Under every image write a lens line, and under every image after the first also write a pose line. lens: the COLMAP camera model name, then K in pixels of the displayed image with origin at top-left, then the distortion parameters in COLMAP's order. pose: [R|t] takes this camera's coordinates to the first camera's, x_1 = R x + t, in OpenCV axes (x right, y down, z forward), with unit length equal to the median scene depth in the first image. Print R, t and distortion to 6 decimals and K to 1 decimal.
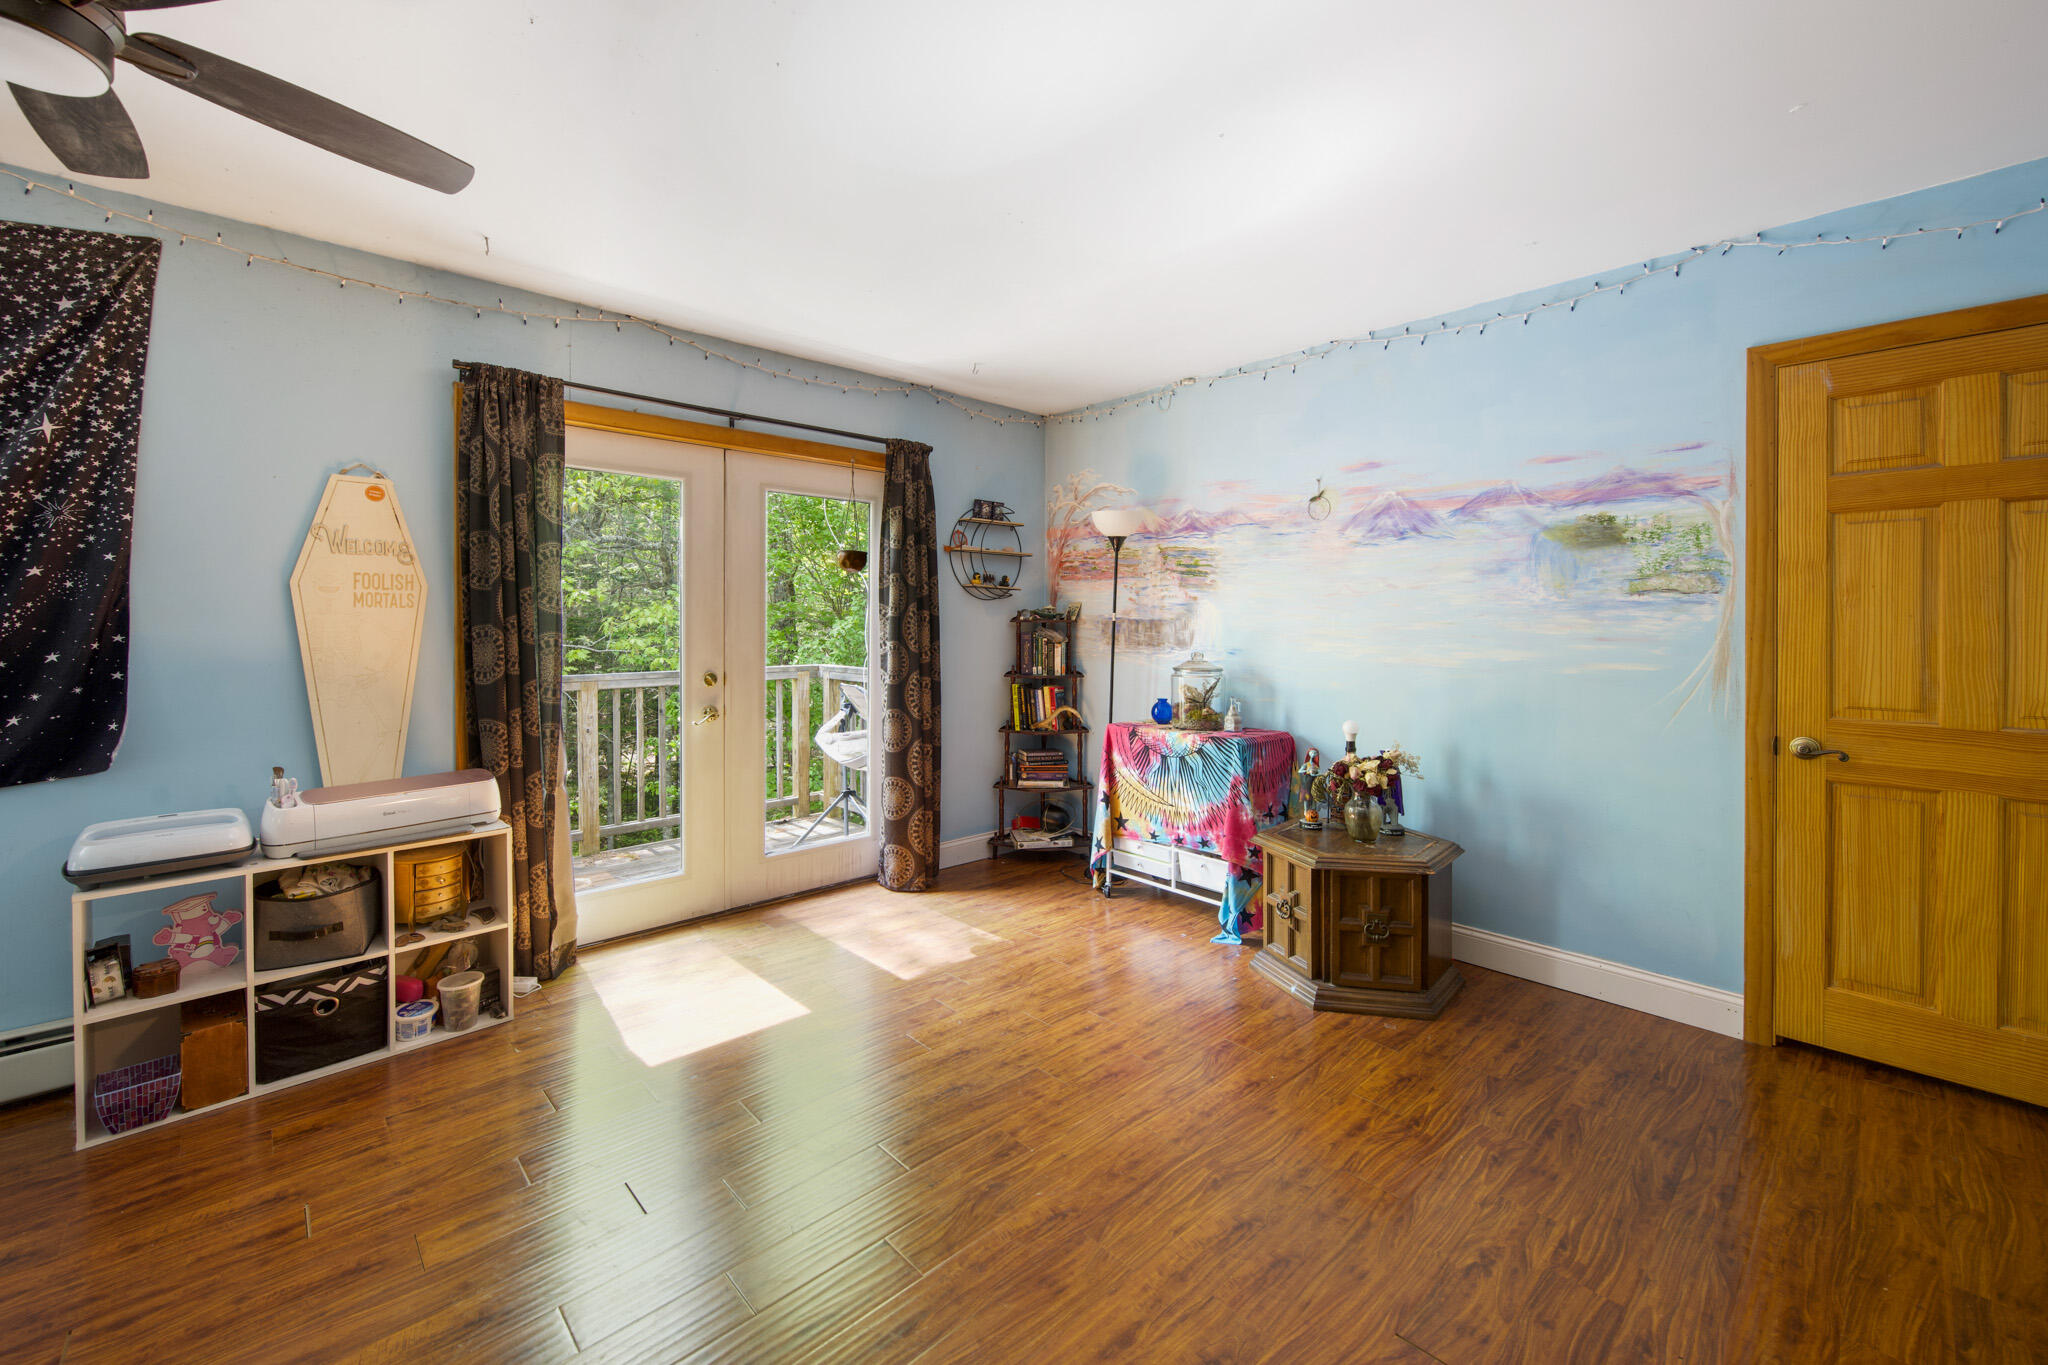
lens RADIAL K [[822.2, 0, 1024.5], [0, 822.2, 621.8], [0, 0, 1]] dist [-0.000097, 0.000034]
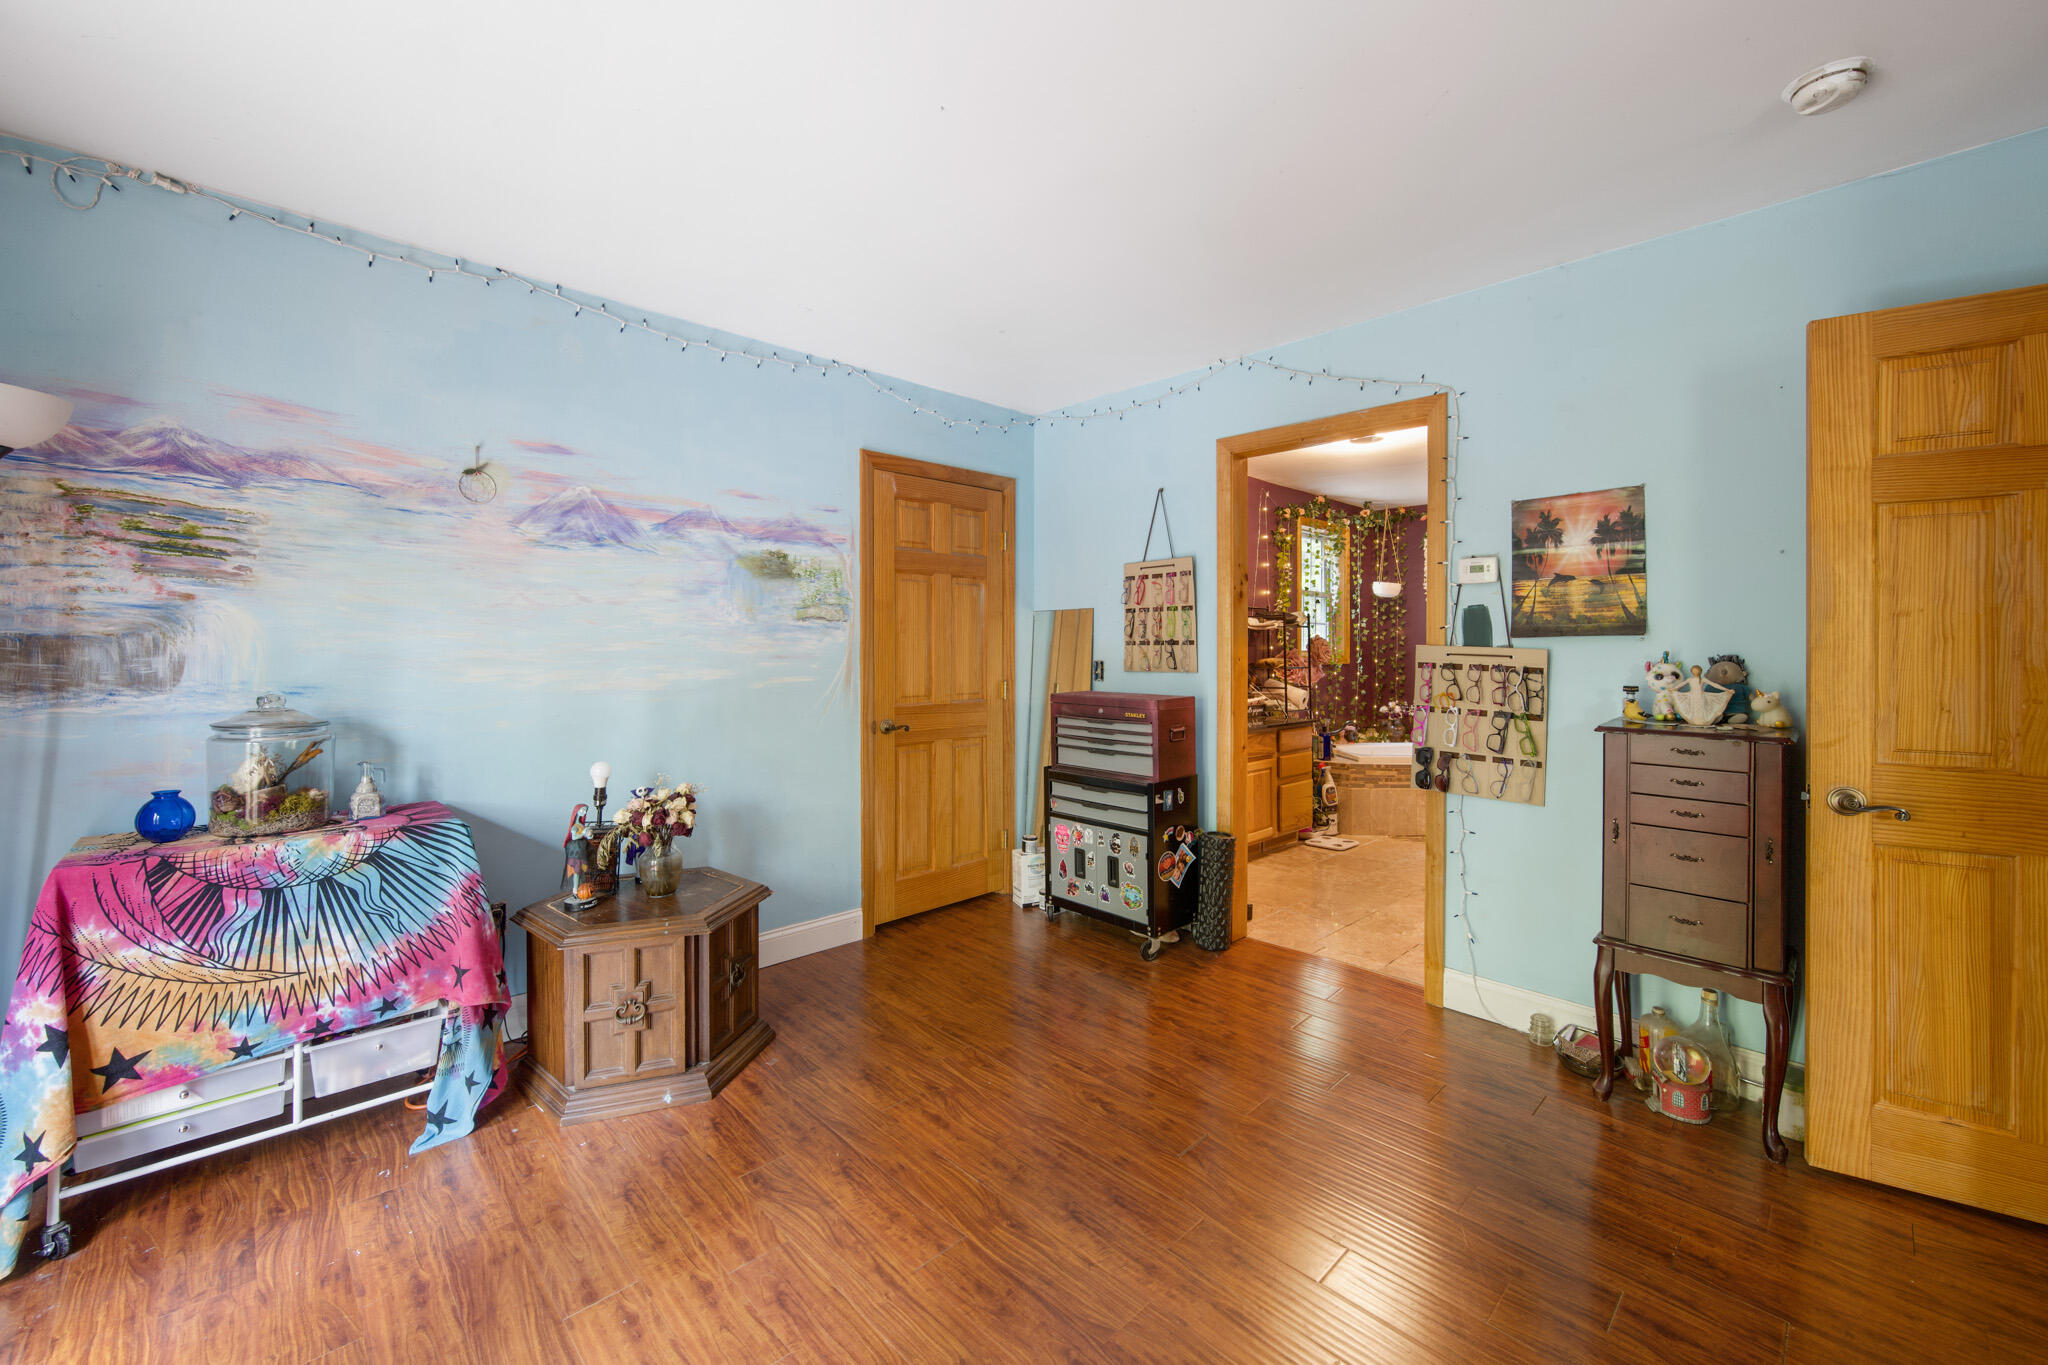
lens RADIAL K [[823.7, 0, 1025.0], [0, 823.7, 639.4], [0, 0, 1]] dist [-0.001534, 0.000450]
pose [[-0.013892, 0.002315, 0.999901, -0.435606], [-0.005565, 0.999982, -0.002392, -0.002872], [-0.999888, -0.005598, -0.013879, 0.594317]]
